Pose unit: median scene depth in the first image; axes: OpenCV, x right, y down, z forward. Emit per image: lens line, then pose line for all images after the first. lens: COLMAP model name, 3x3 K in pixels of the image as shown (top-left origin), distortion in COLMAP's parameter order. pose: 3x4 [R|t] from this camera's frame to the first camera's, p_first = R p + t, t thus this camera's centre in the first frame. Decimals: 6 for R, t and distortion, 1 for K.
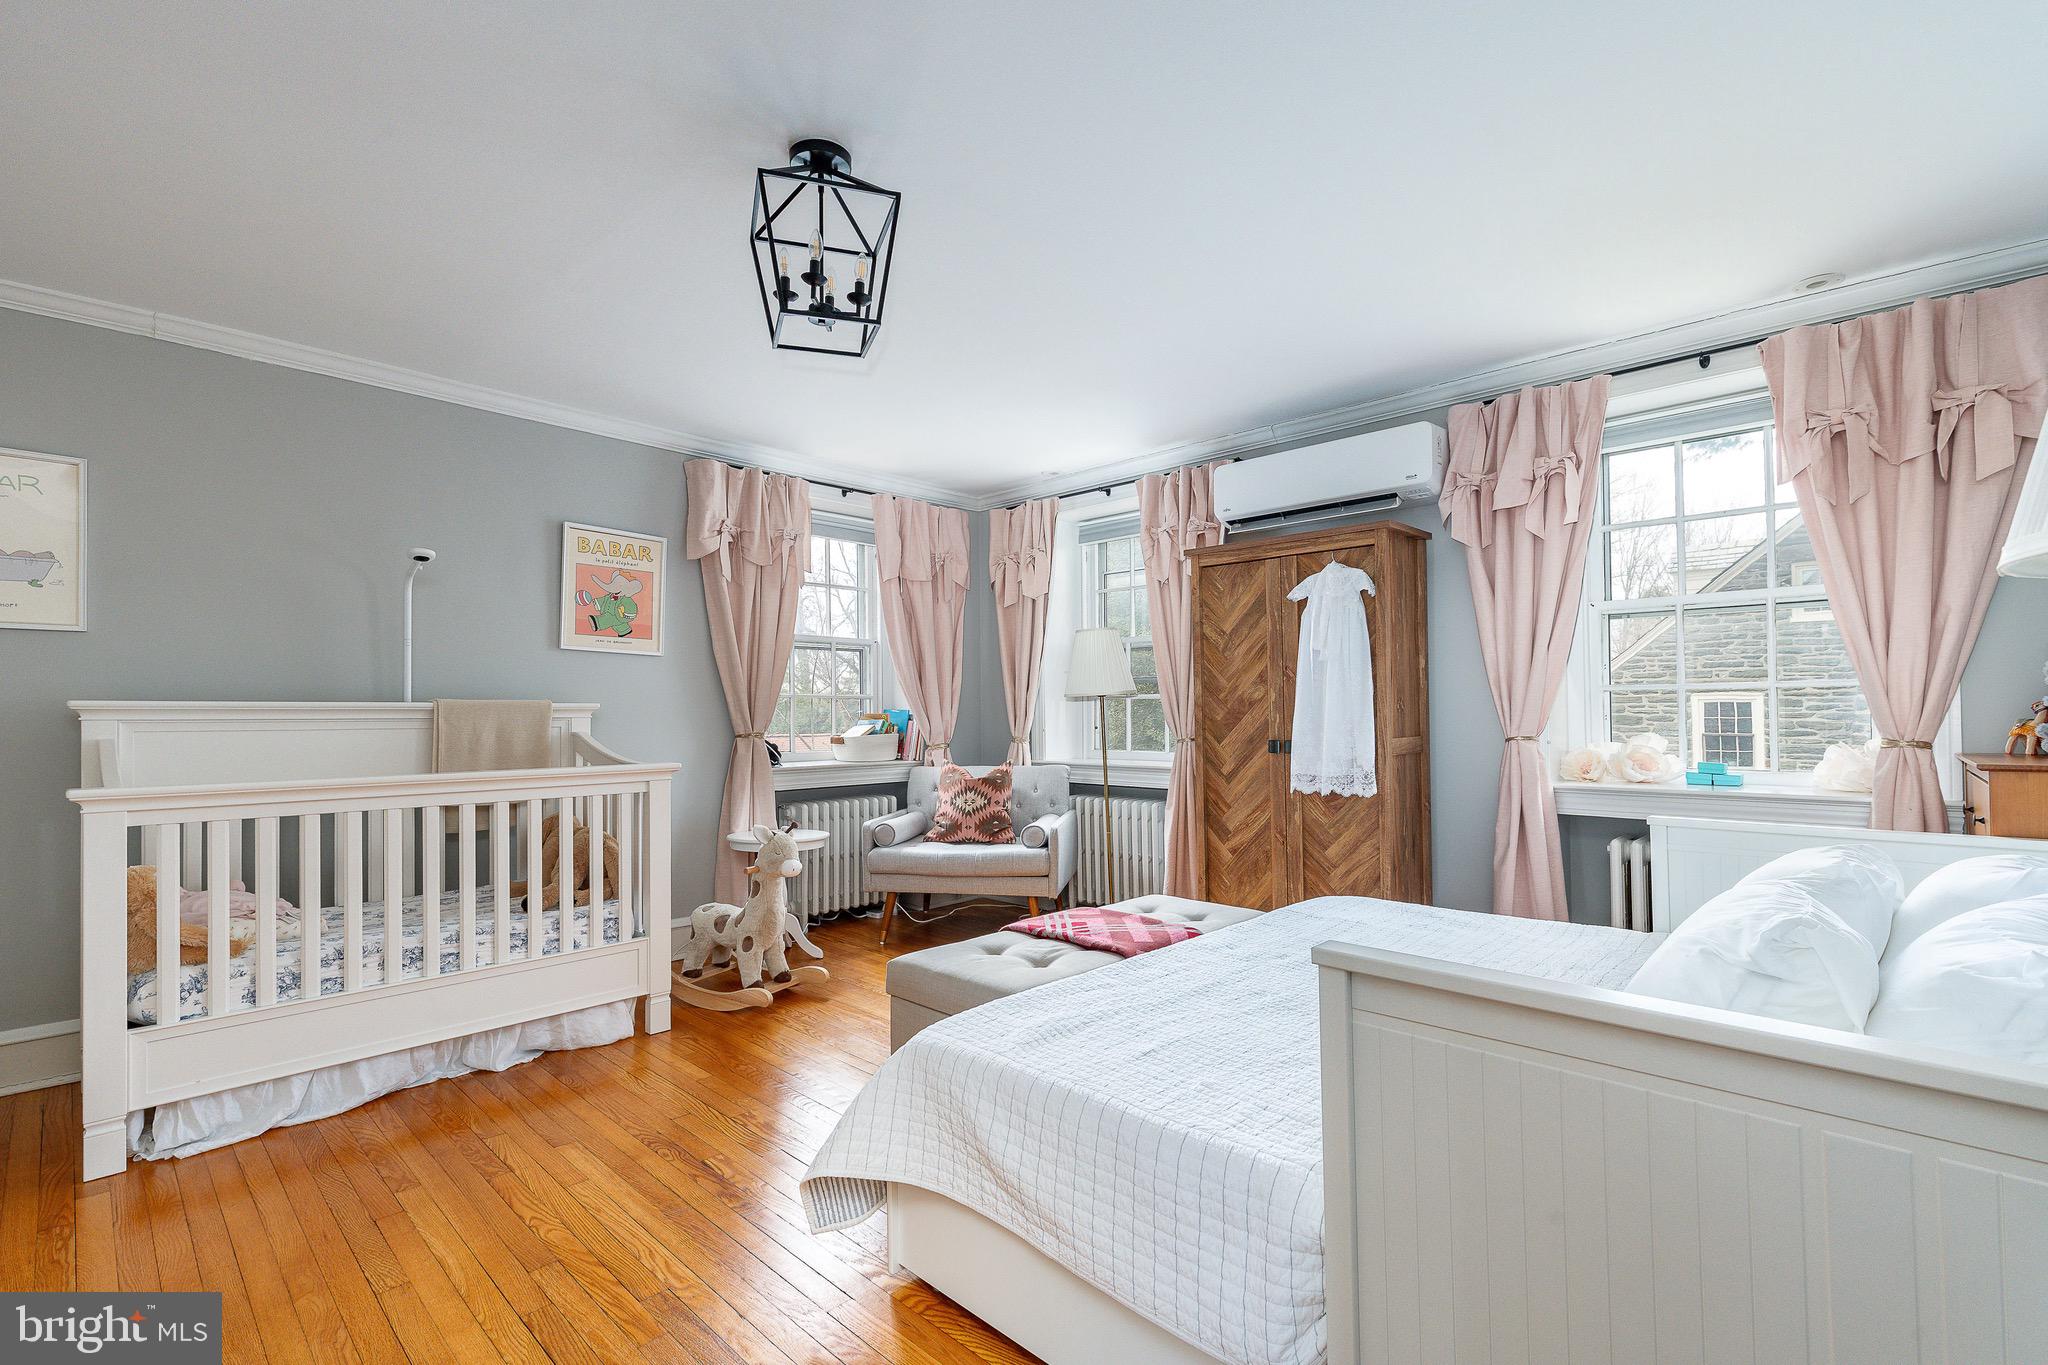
lens RADIAL K [[910.6, 0, 1025.5], [0, 910.6, 688.3], [0, 0, 1]] dist [0.007222, -0.003439]
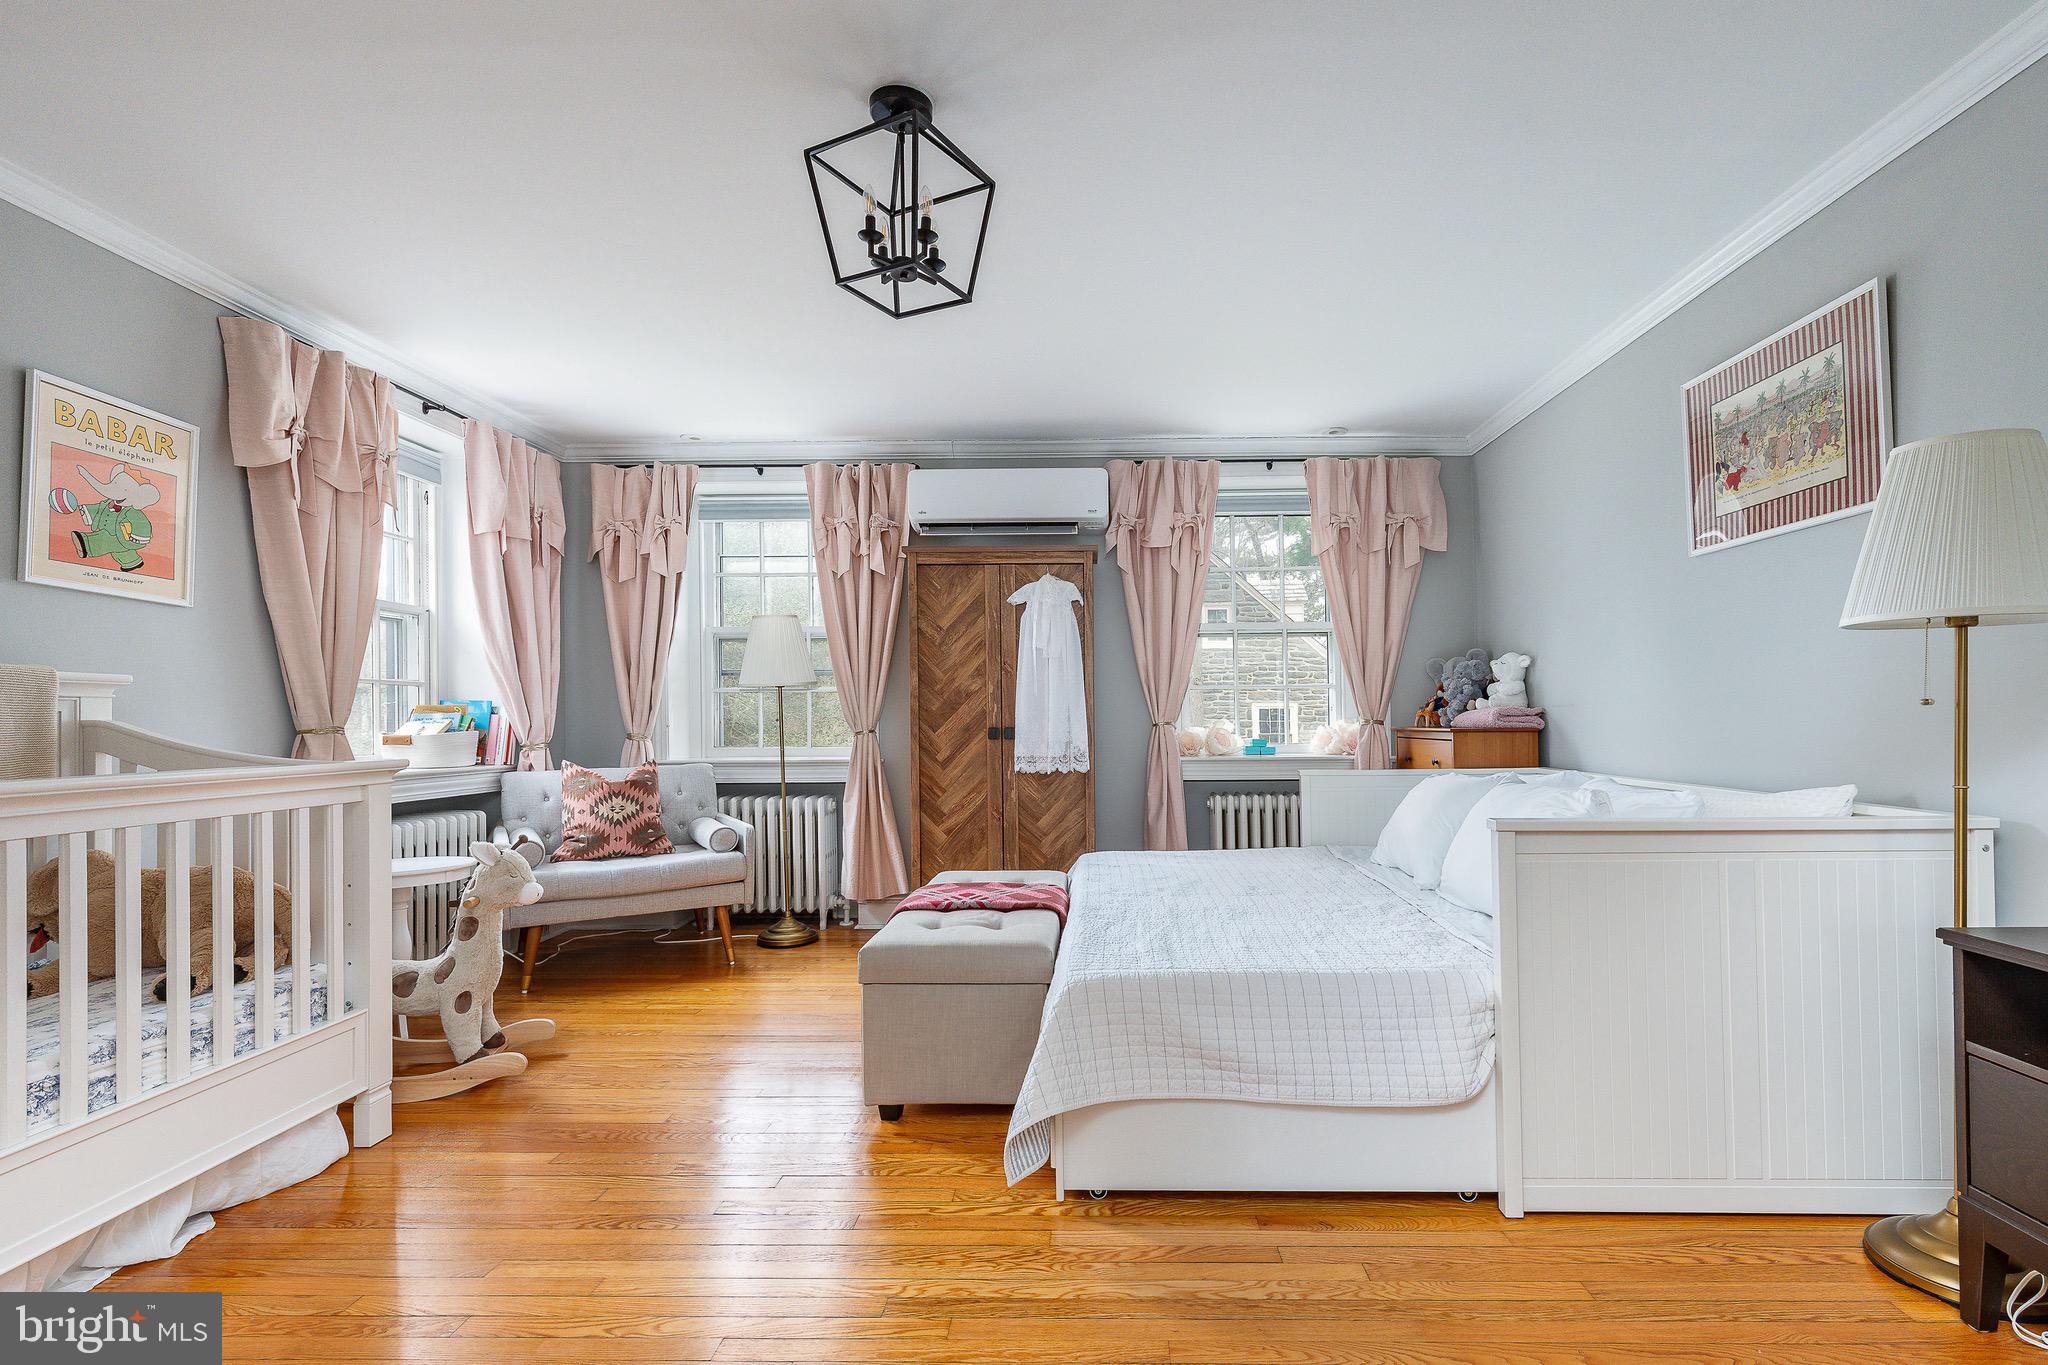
lens RADIAL K [[981.1, 0, 1026.5], [0, 981.1, 694.3], [0, 0, 1]] dist [0.003482, -0.001630]
pose [[0.730215, 0.020267, 0.682917, -0.508193], [-0.014765, 0.999795, -0.013883, 0.031772], [-0.683058, 0.000054, 0.730364, 0.095100]]
